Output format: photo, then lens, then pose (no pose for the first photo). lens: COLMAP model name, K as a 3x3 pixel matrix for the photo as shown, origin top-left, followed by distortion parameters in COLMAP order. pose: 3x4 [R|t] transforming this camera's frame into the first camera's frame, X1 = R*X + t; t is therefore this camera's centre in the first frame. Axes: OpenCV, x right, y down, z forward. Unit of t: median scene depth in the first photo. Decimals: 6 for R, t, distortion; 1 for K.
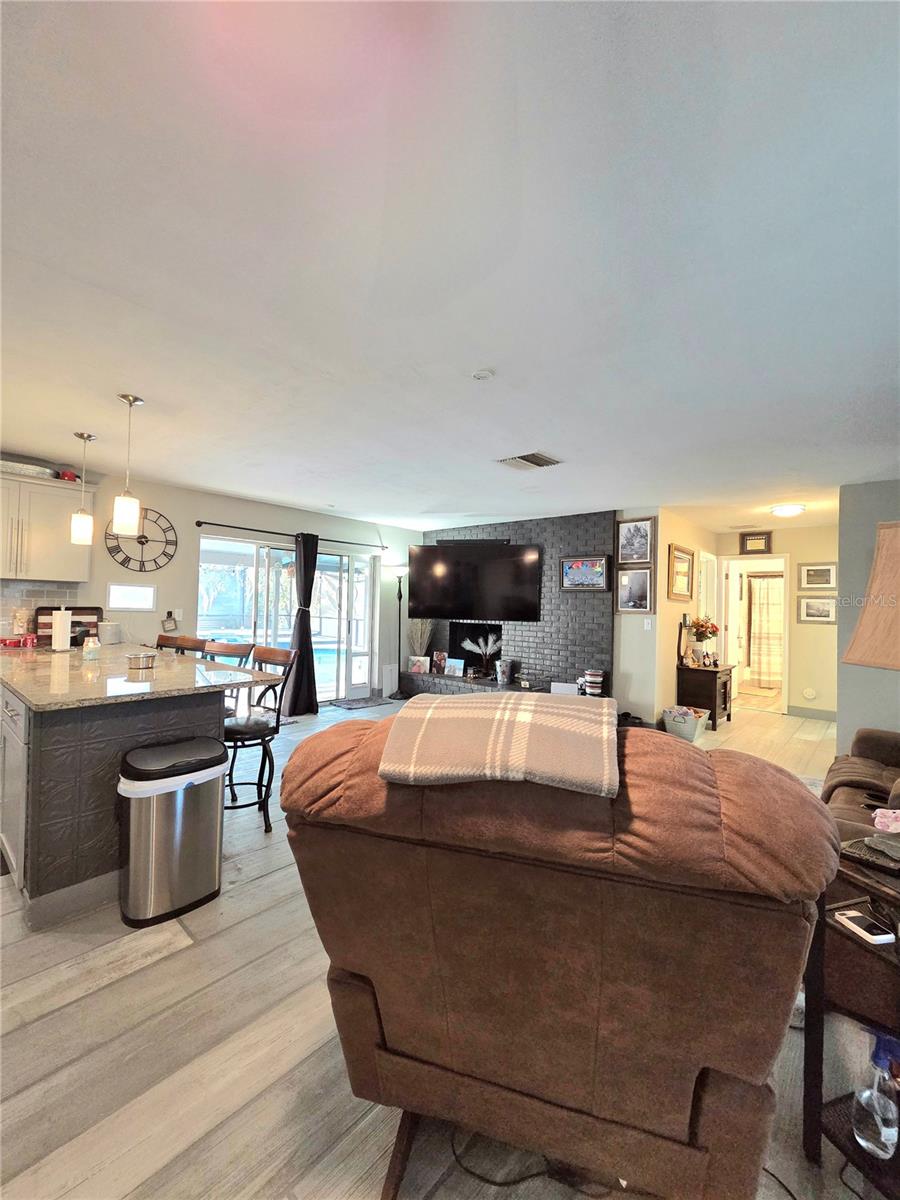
lens RADIAL K [[497.6, 0, 453.2], [0, 497.6, 592.3], [0, 0, 1]] dist [0.001822, 0.000136]
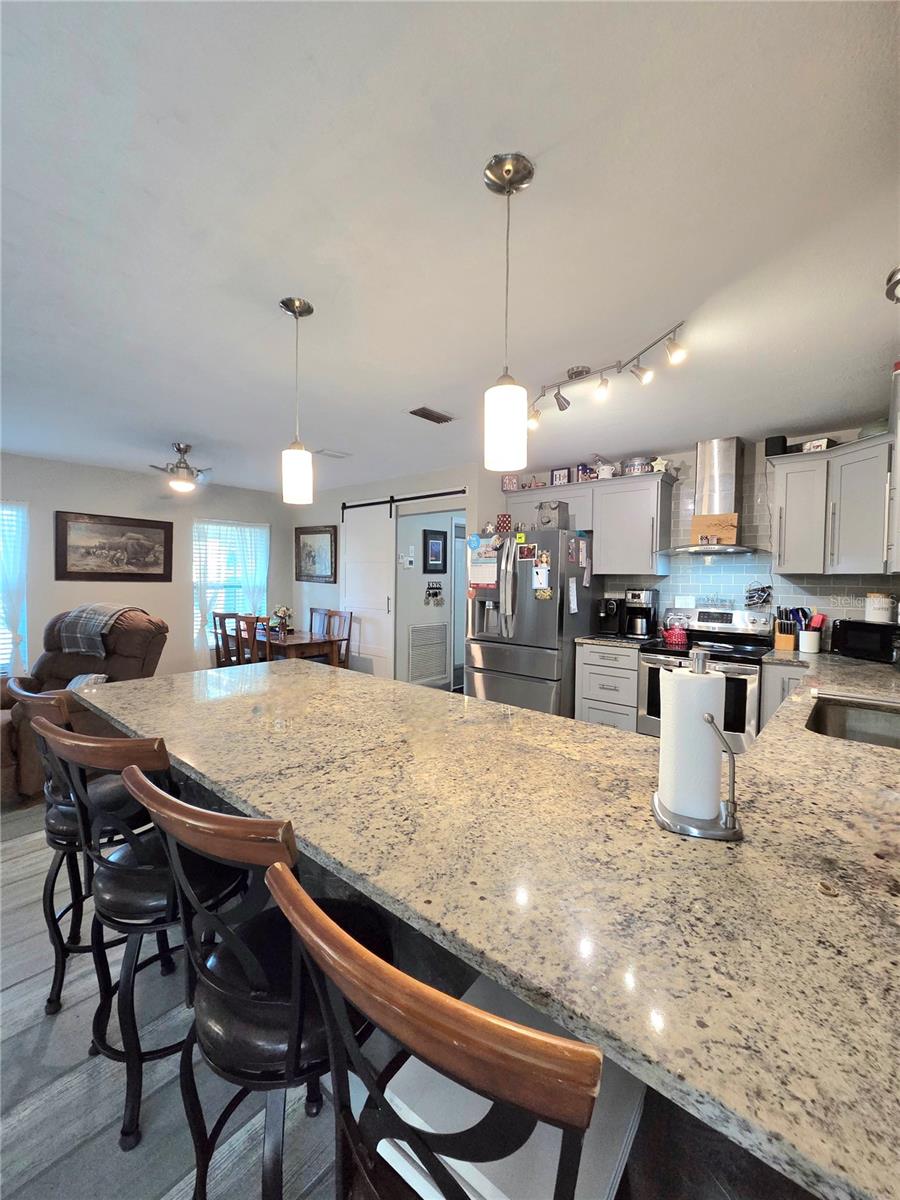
lens RADIAL K [[488.7, 0, 448.5], [0, 488.7, 595.8], [0, 0, 1]] dist [-0.001313, -0.000446]
pose [[-0.999340, -0.034661, -0.010899, -0.449258], [-0.034834, 0.999262, 0.016170, -0.003155], [0.010331, 0.016539, -0.999810, 0.875327]]
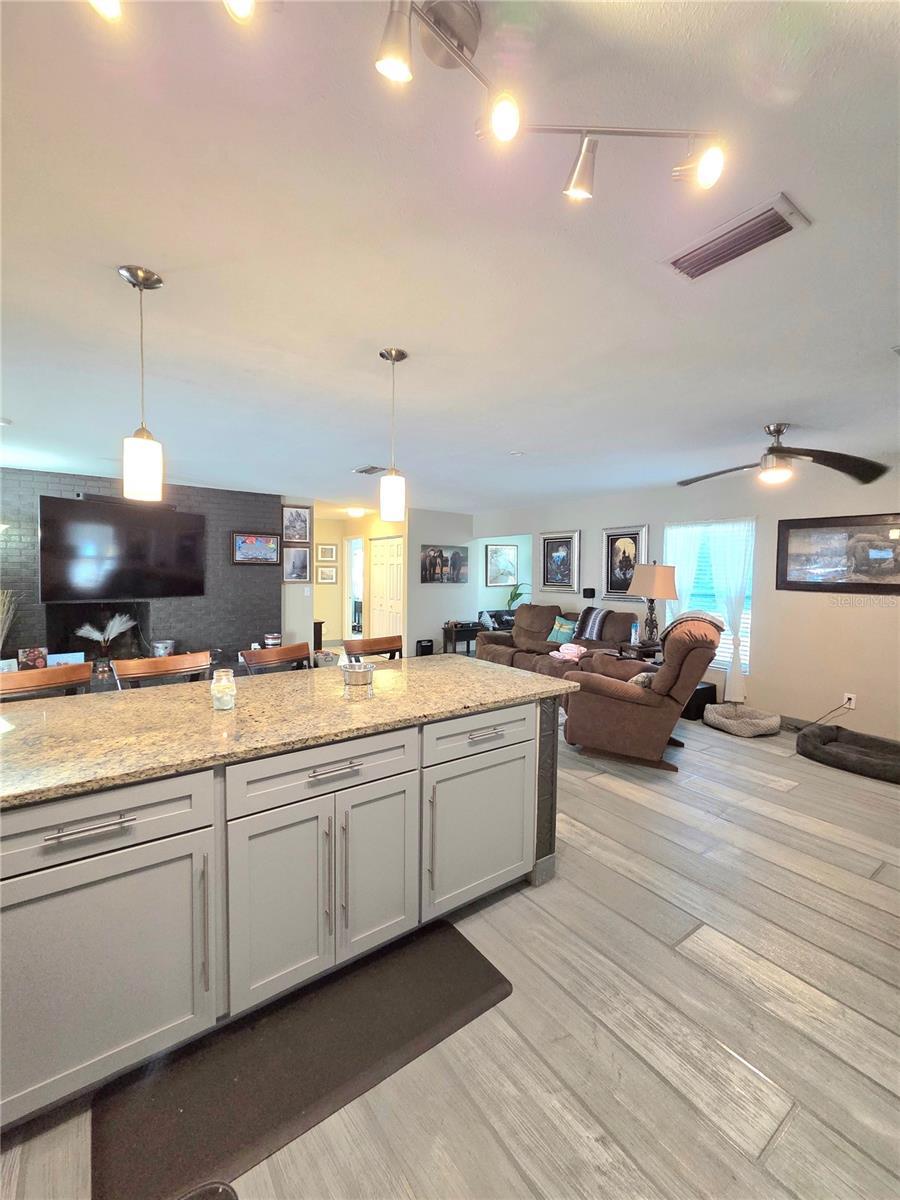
lens RADIAL K [[489.1, 0, 446.2], [0, 489.1, 594.6], [0, 0, 1]] dist [0.003446, -0.000094]
pose [[0.226671, -0.066090, 0.971726, -0.742463], [-0.029156, 0.996788, 0.074596, -0.031318], [-0.973535, -0.045241, 0.224016, 0.374672]]
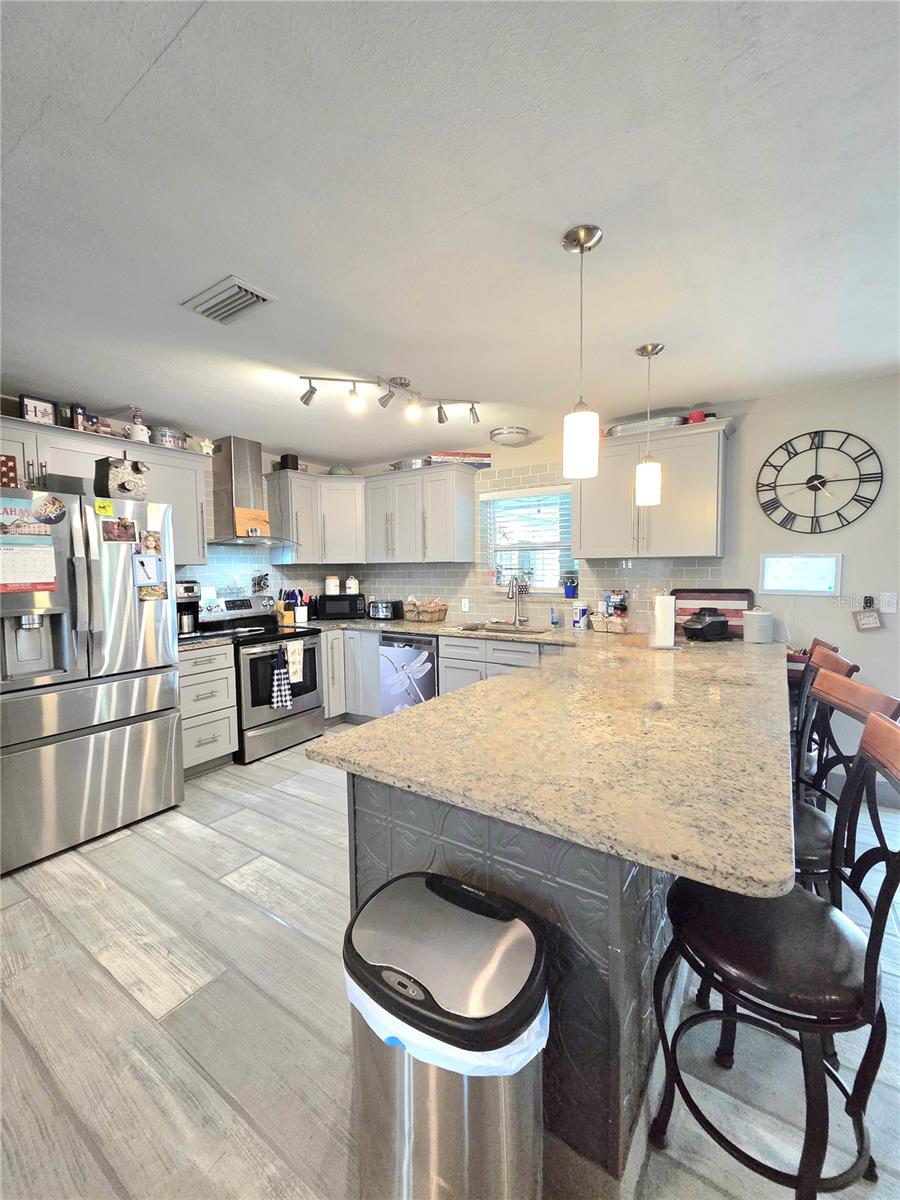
lens RADIAL K [[489.1, 0, 446.2], [0, 489.1, 594.6], [0, 0, 1]] dist [0.003446, -0.000094]
pose [[0.117560, 0.027979, -0.992672, -0.051347], [0.038570, 0.998720, 0.032717, -0.001977], [0.992316, -0.042134, 0.116330, 0.396745]]
